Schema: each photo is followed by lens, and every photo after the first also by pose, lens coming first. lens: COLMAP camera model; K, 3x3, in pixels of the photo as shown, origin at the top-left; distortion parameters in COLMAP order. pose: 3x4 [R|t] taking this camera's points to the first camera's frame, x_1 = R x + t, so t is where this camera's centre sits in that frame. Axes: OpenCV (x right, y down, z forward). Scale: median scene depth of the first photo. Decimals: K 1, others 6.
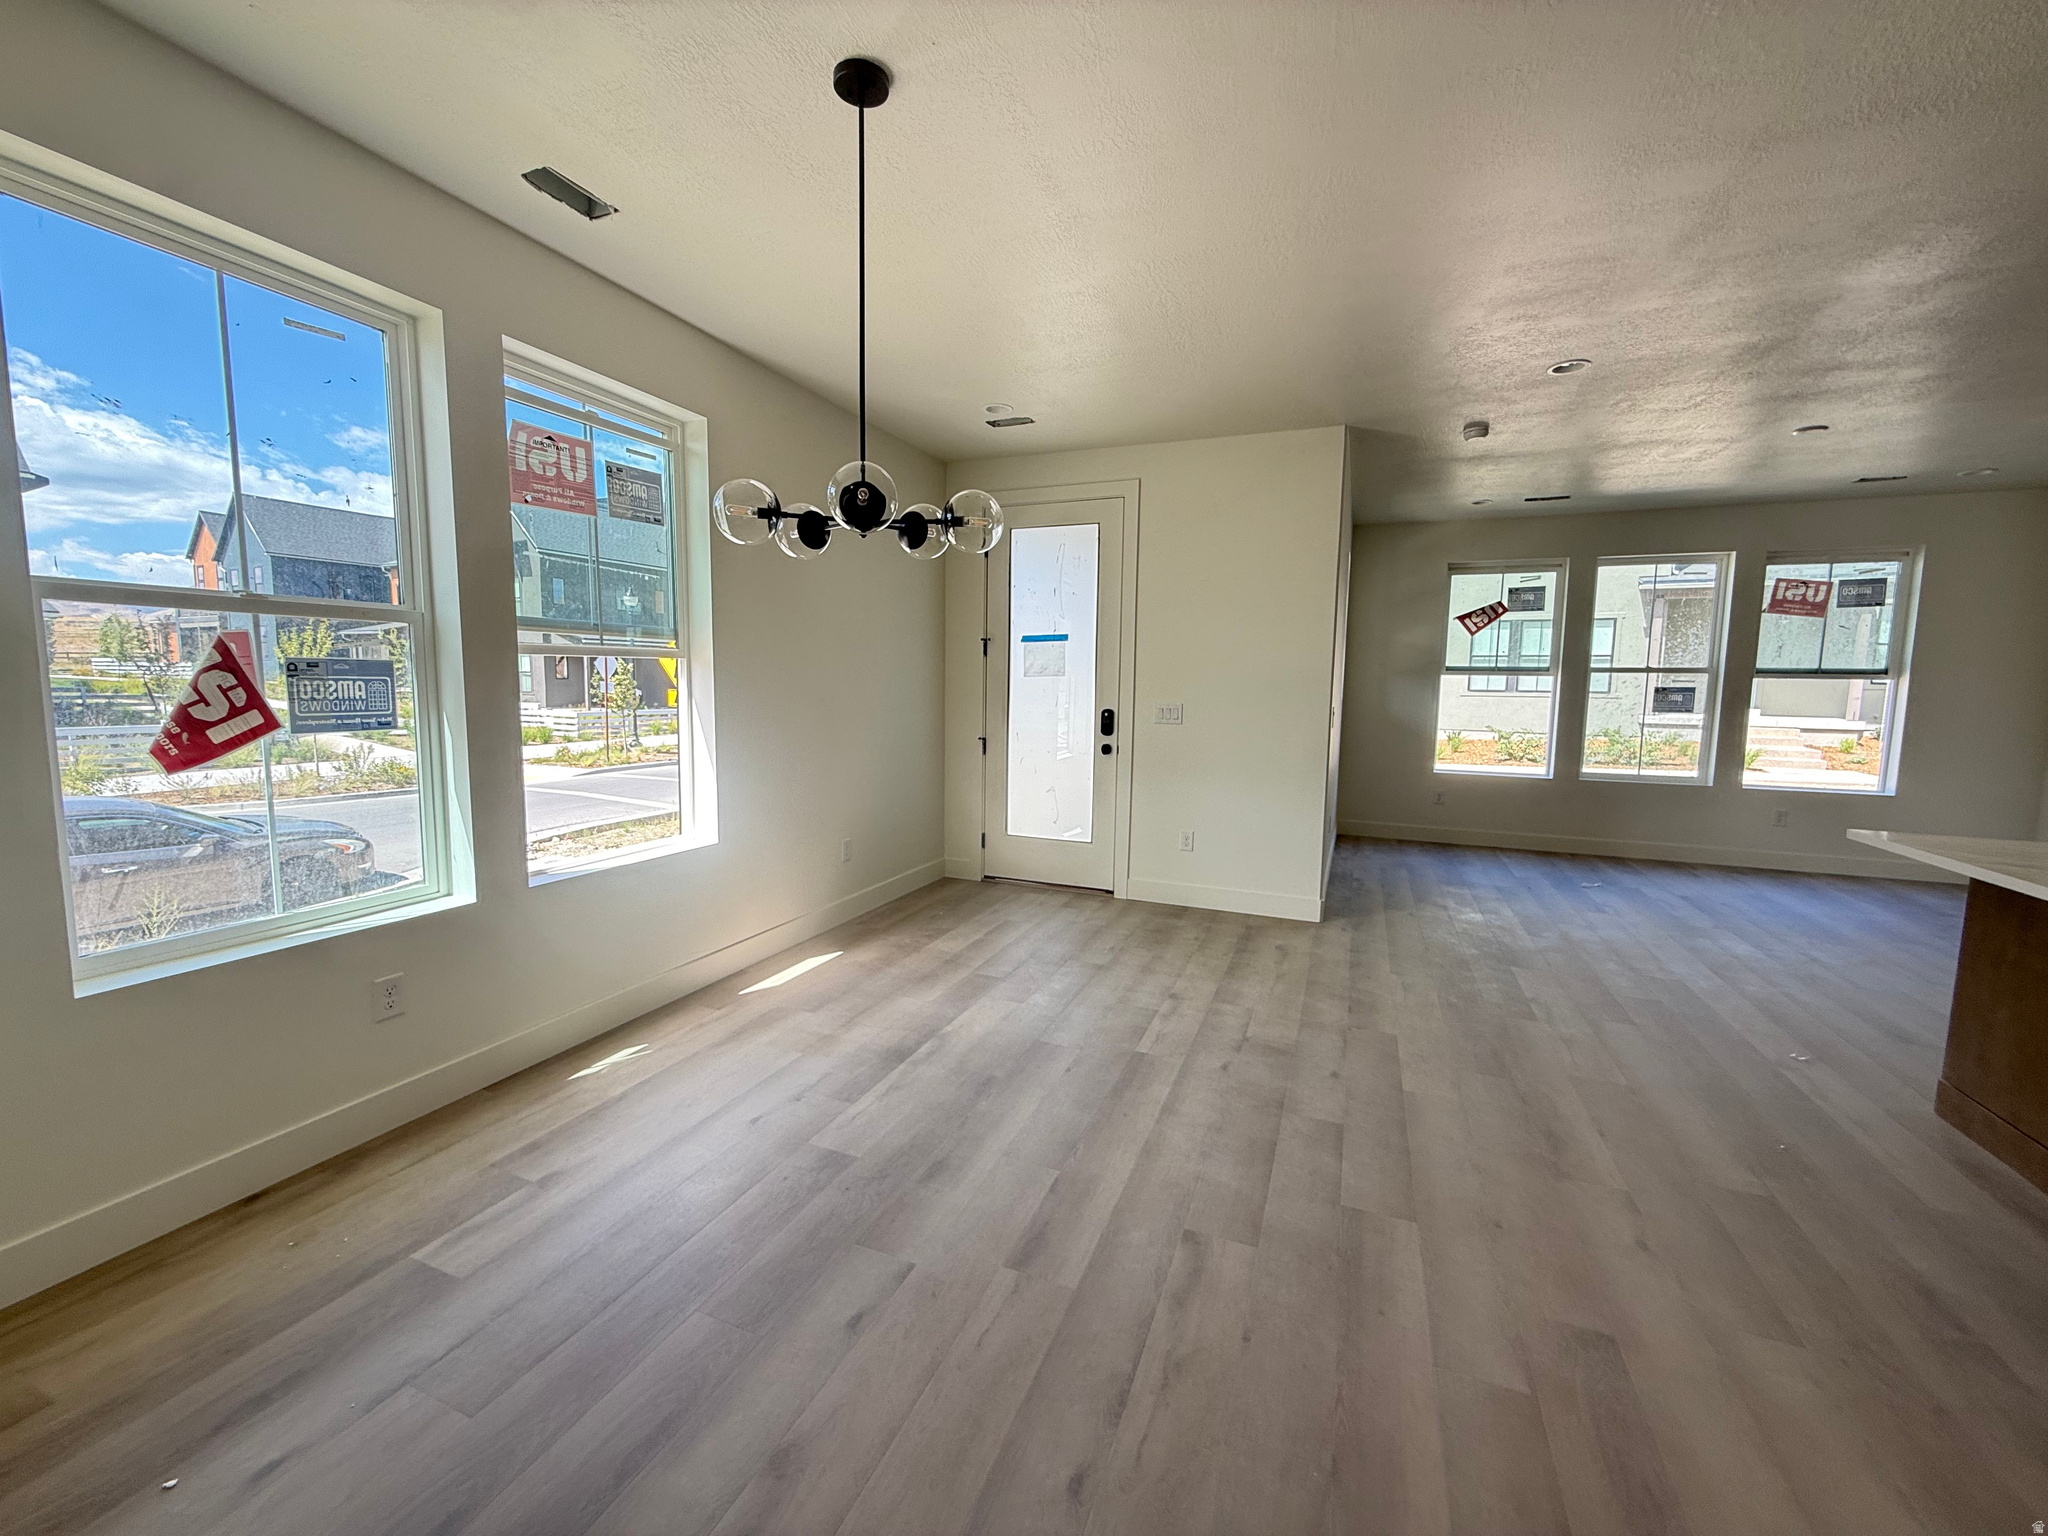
lens RADIAL K [[821.6, 0, 1015.9], [0, 821.6, 767.3], [0, 0, 1]] dist [0.003776, 0.000187]
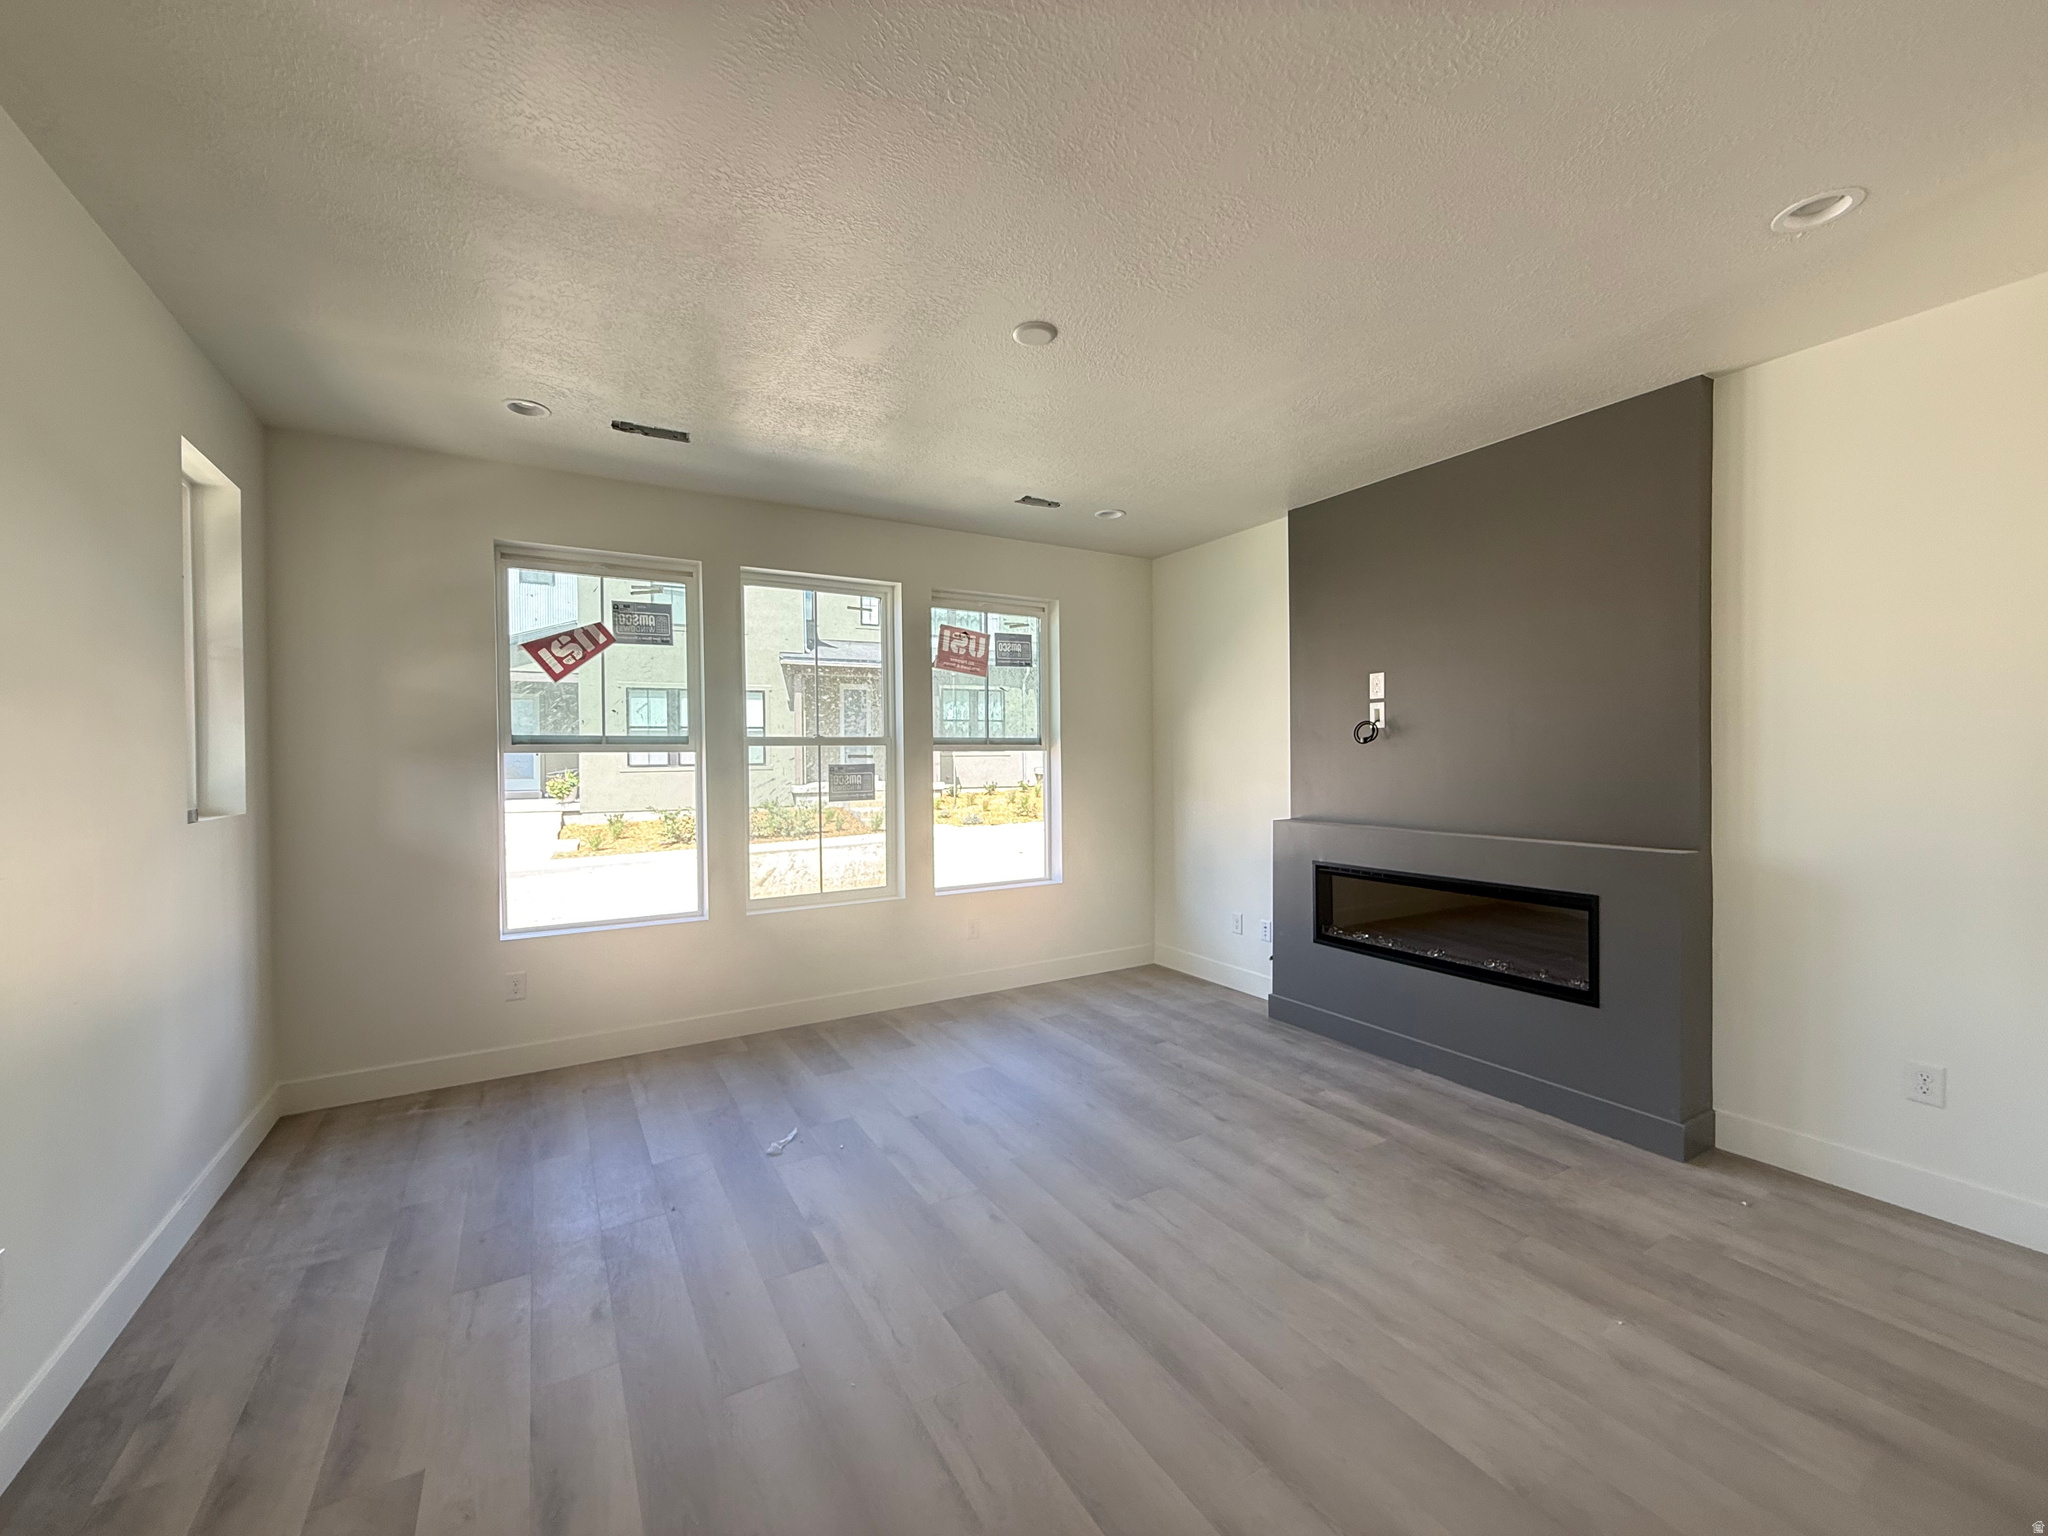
lens RADIAL K [[821.6, 0, 1019.6], [0, 821.6, 765.0], [0, 0, 1]] dist [0.003776, 0.000187]
pose [[0.600256, -0.028438, 0.799302, 0.311200], [0.101174, 0.994039, -0.040613, -0.052282], [-0.793383, 0.105246, 0.599555, 0.446852]]
